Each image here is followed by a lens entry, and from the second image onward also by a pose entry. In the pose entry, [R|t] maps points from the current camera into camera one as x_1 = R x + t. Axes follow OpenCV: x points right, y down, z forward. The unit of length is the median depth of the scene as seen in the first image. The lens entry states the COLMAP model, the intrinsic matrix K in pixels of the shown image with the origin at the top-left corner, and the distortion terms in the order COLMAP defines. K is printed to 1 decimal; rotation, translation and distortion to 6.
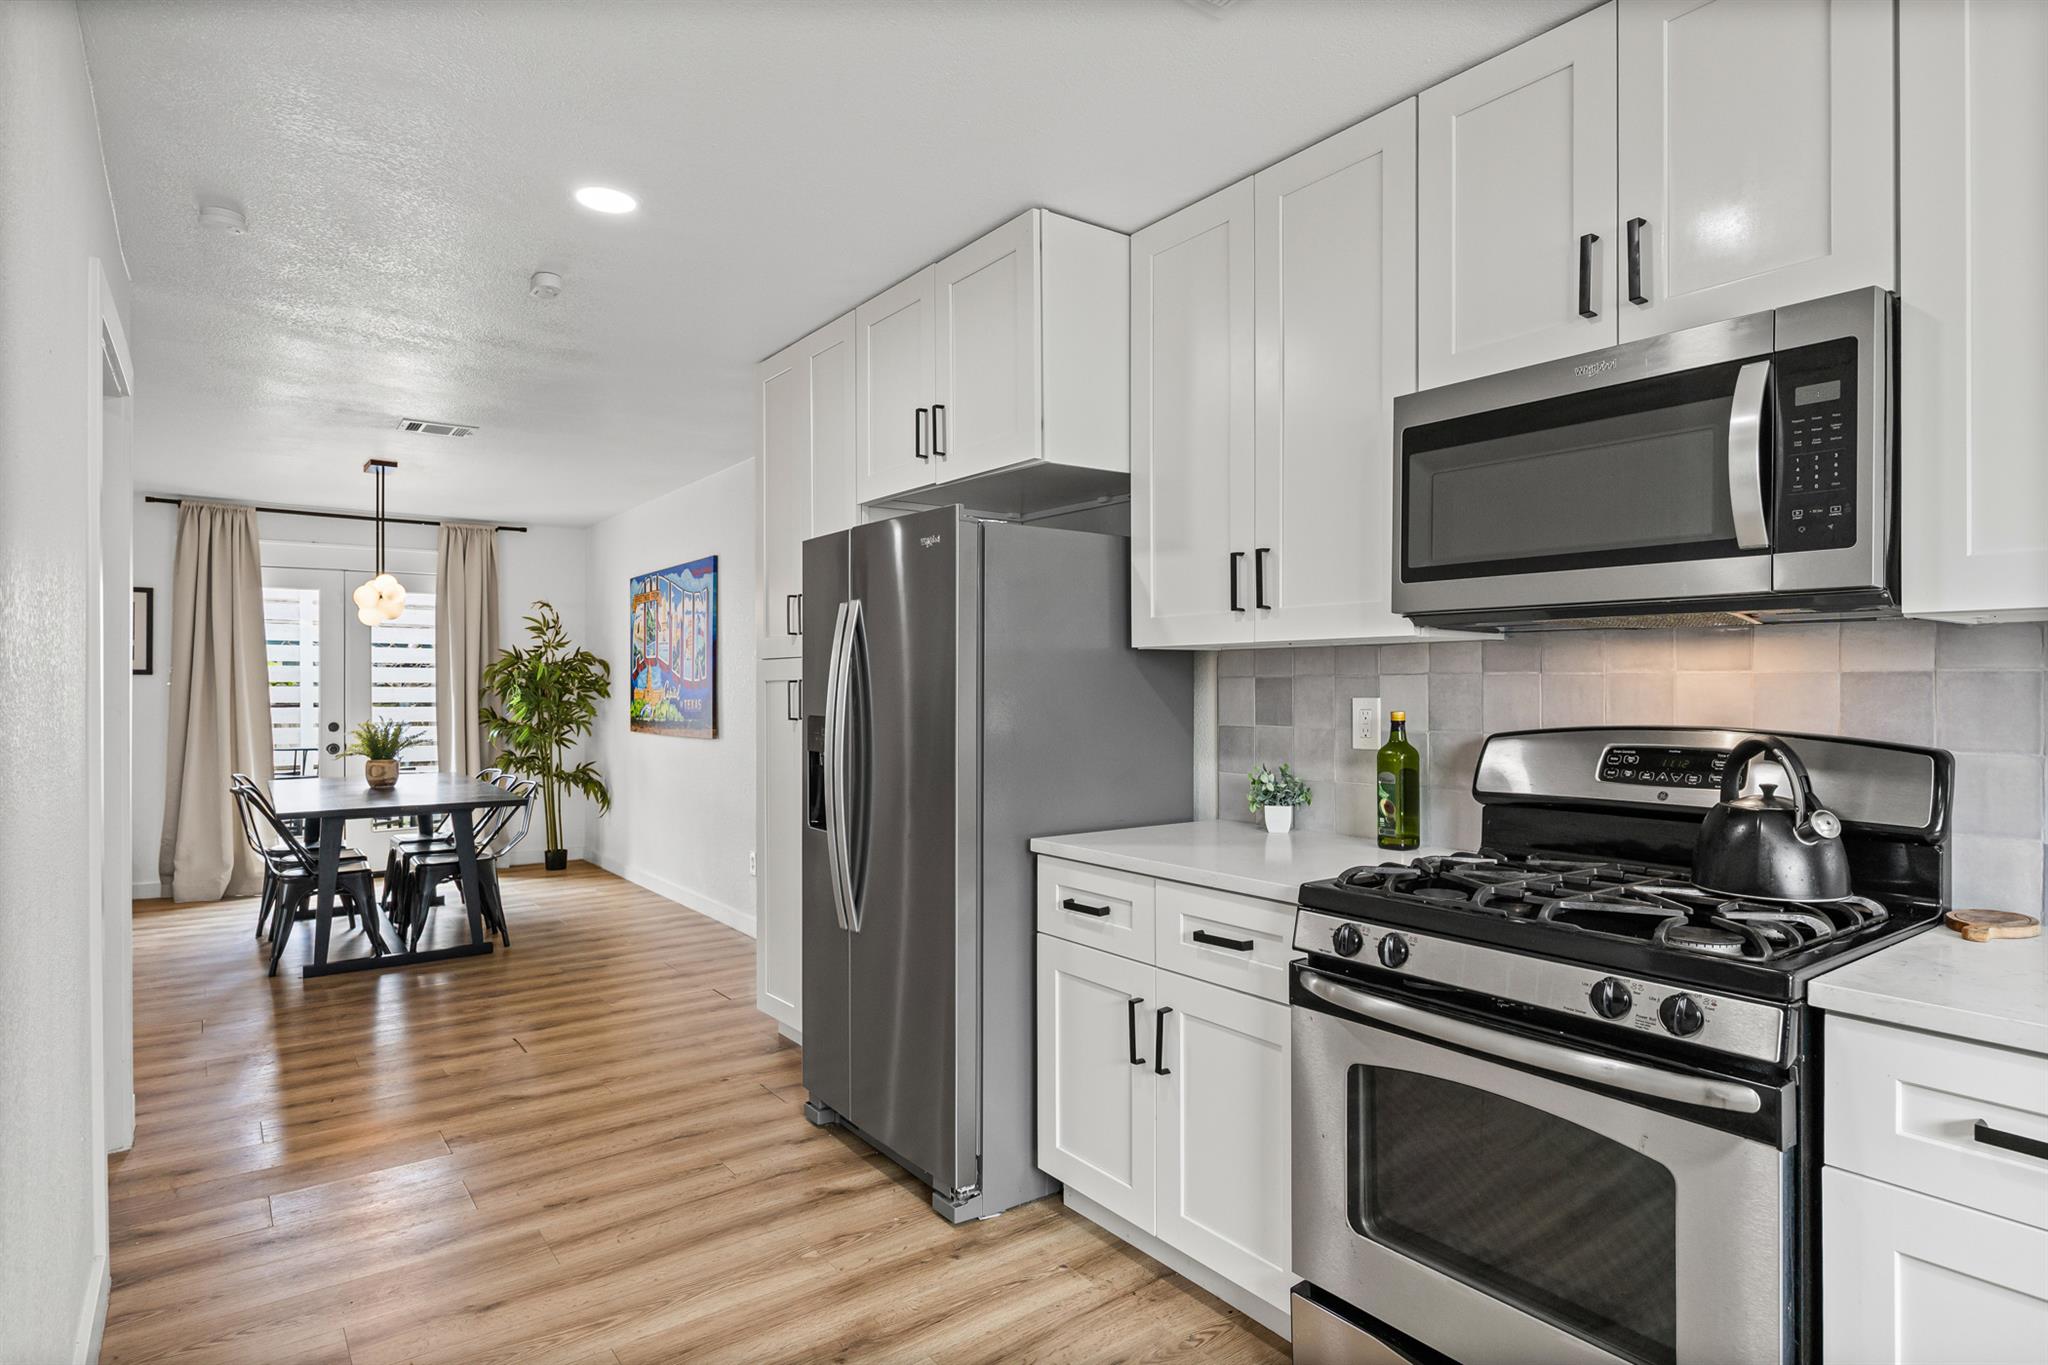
lens RADIAL K [[1110.9, 0, 1020.4], [0, 1110.9, 681.5], [0, 0, 1]] dist [0.002783, -0.002315]
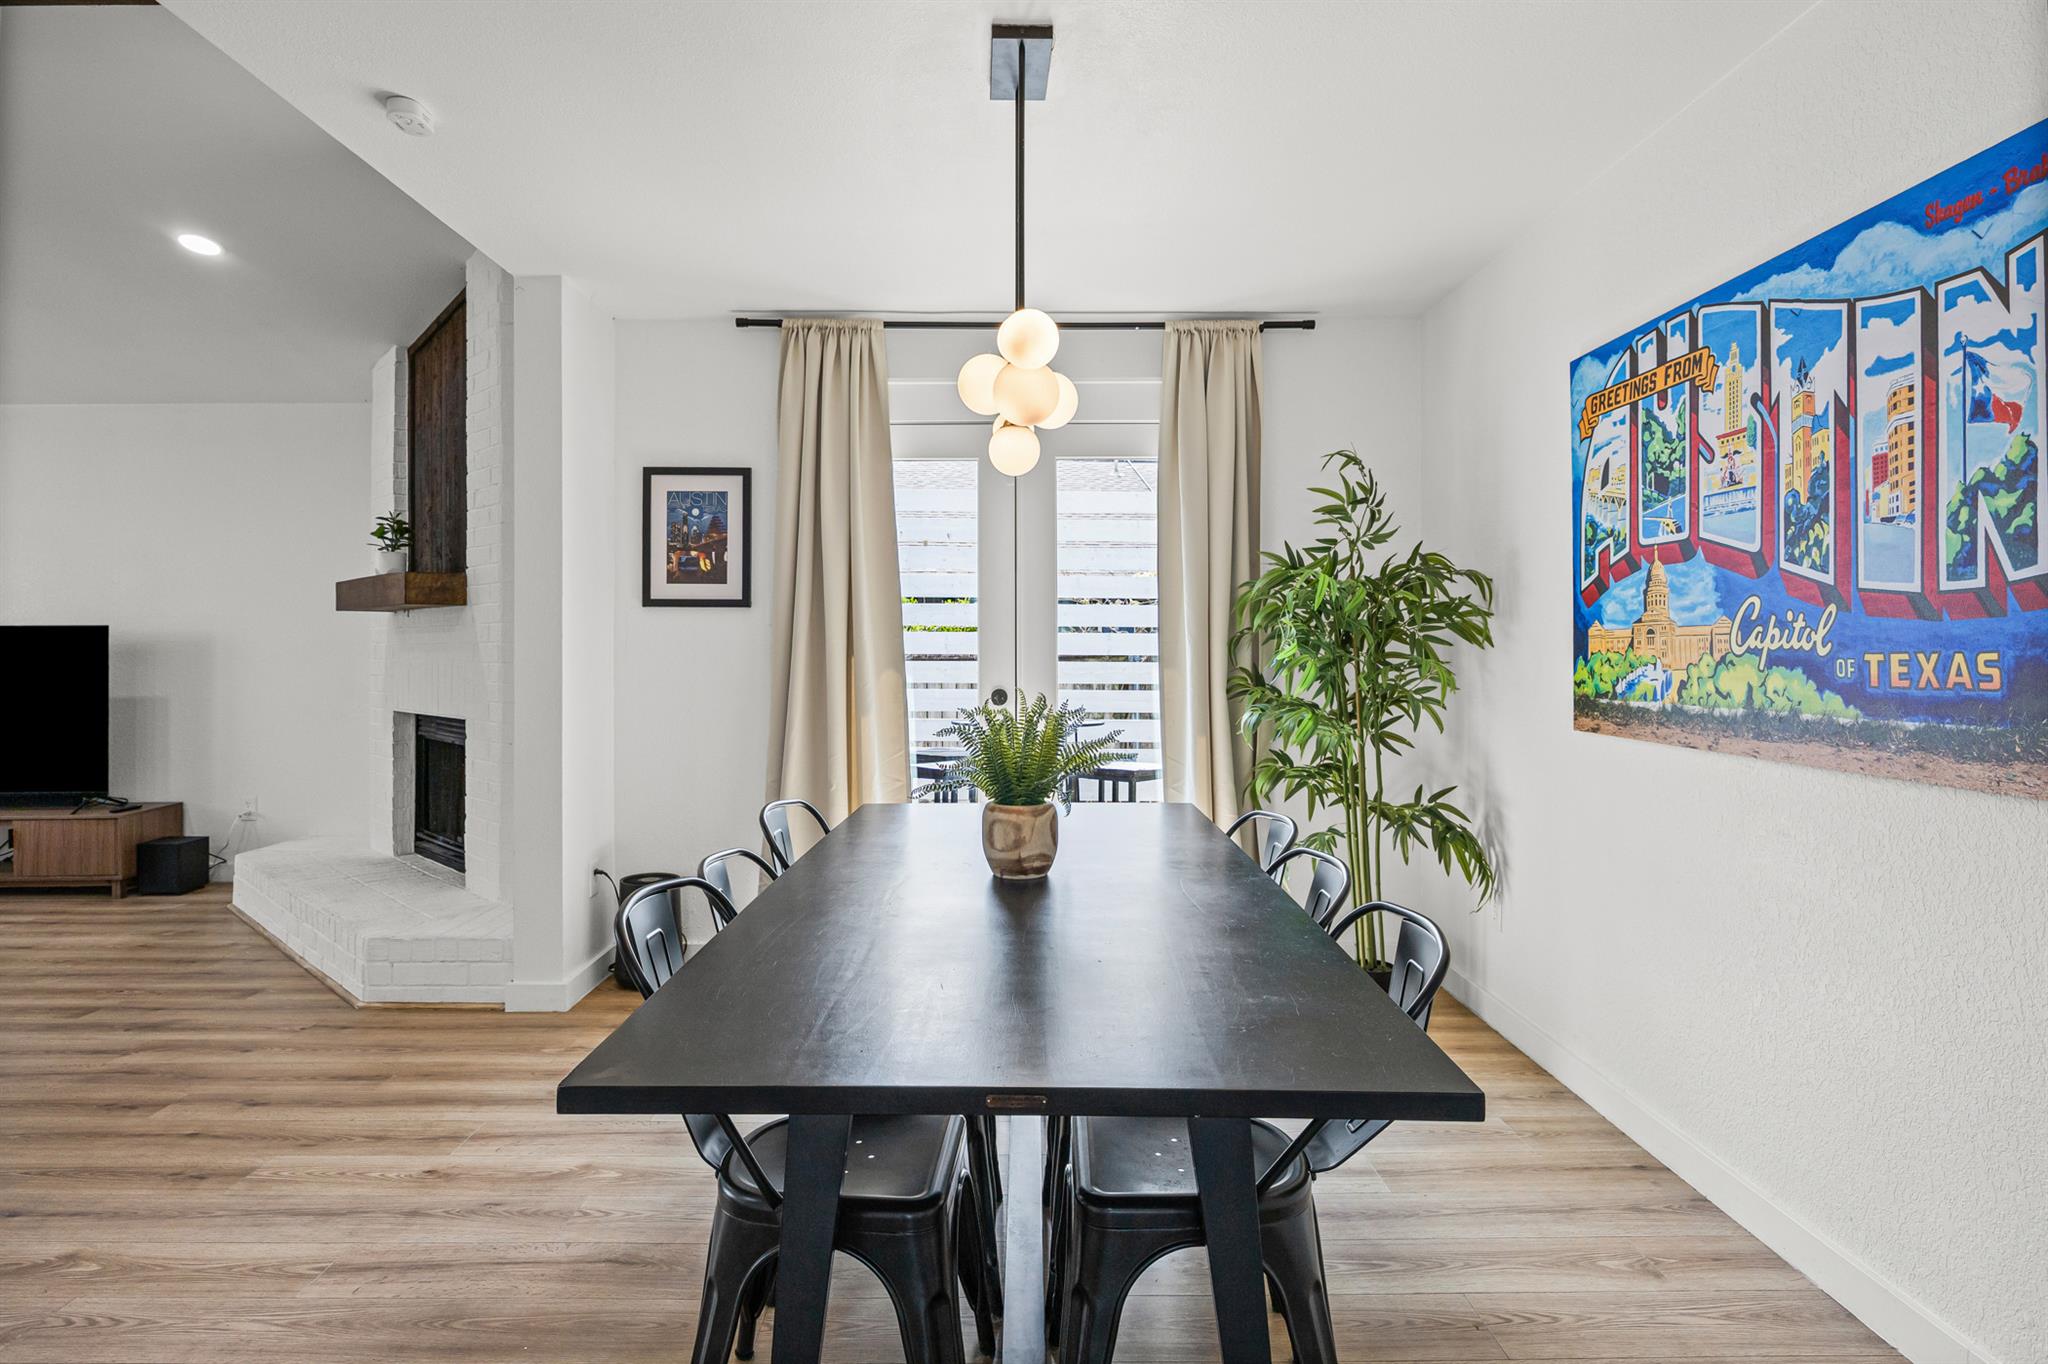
lens RADIAL K [[1110.9, 0, 1021.0], [0, 1110.9, 635.1], [0, 0, 1]] dist [0.002783, -0.002315]
pose [[0.816431, -0.001024, -0.577442, -0.750717], [-0.000098, 0.999998, -0.001912, 0.027539], [0.577443, 0.001618, 0.816430, 1.465504]]
